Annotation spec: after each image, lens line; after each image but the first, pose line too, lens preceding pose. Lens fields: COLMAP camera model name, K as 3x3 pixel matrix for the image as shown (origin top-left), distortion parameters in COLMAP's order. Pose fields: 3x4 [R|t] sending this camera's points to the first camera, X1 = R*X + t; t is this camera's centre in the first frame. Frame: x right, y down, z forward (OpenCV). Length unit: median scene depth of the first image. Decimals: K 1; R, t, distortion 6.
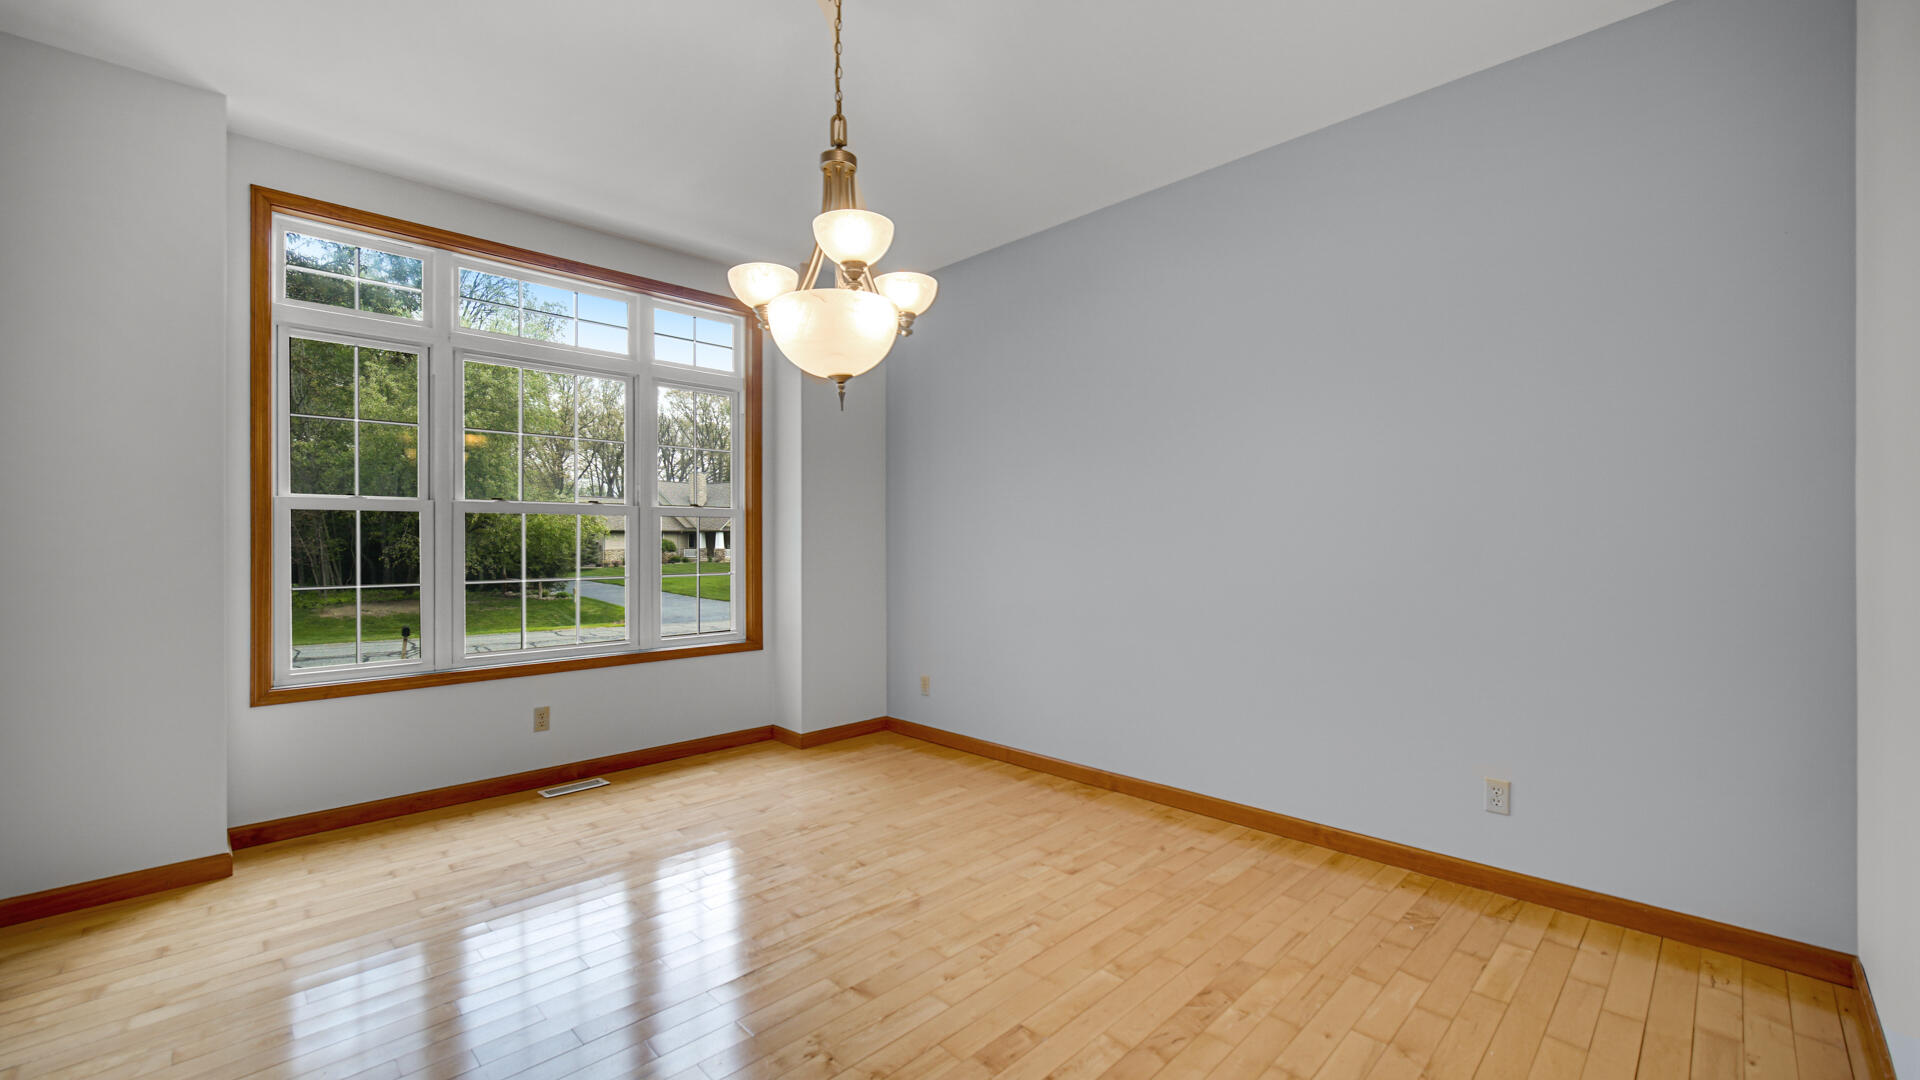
lens RADIAL K [[755.4, 0, 946.7], [0, 755.4, 547.6], [0, 0, 1]] dist [-0.006646, 0.000676]
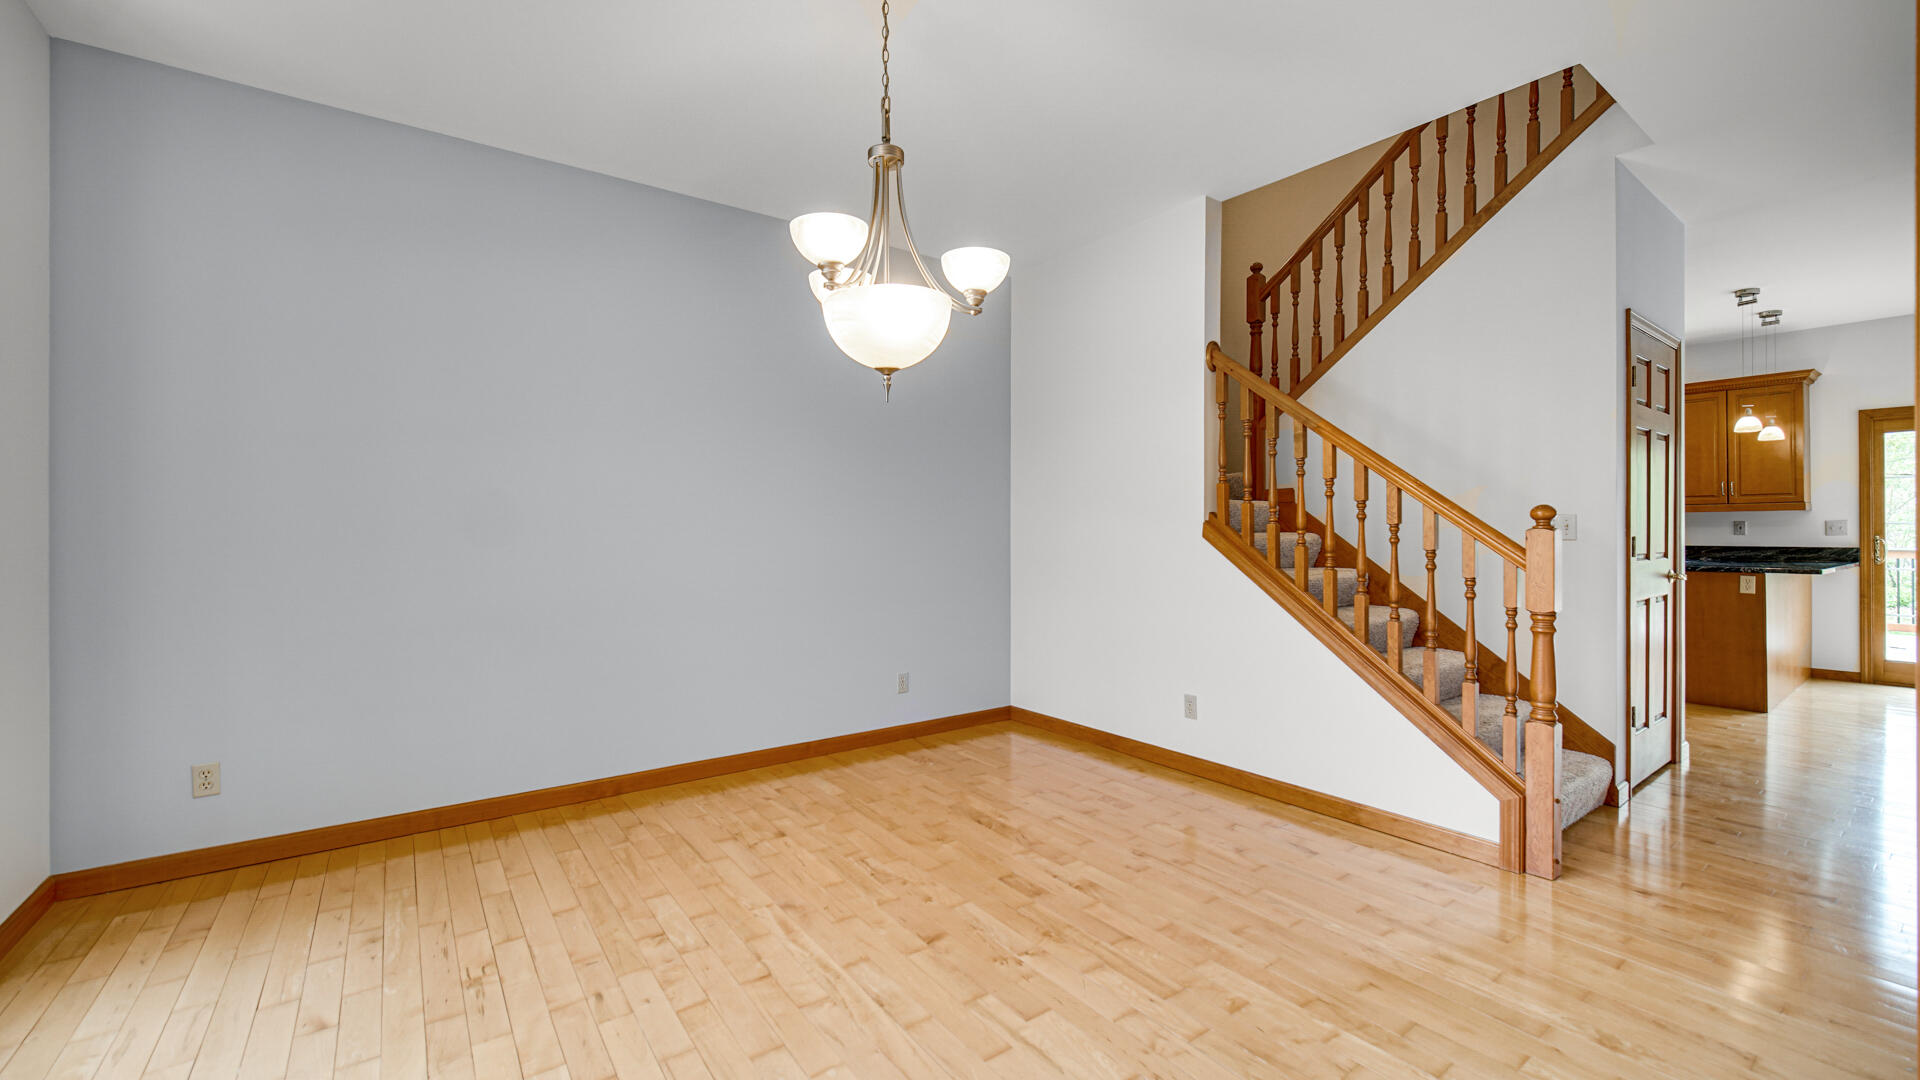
lens RADIAL K [[755.4, 0, 943.8], [0, 755.4, 532.8], [0, 0, 1]] dist [-0.006646, 0.000676]
pose [[0.174437, -0.000302, 0.984668, -0.830312], [0.010757, 0.999941, -0.001599, -0.004093], [-0.984610, 0.010871, 0.174430, 0.543975]]
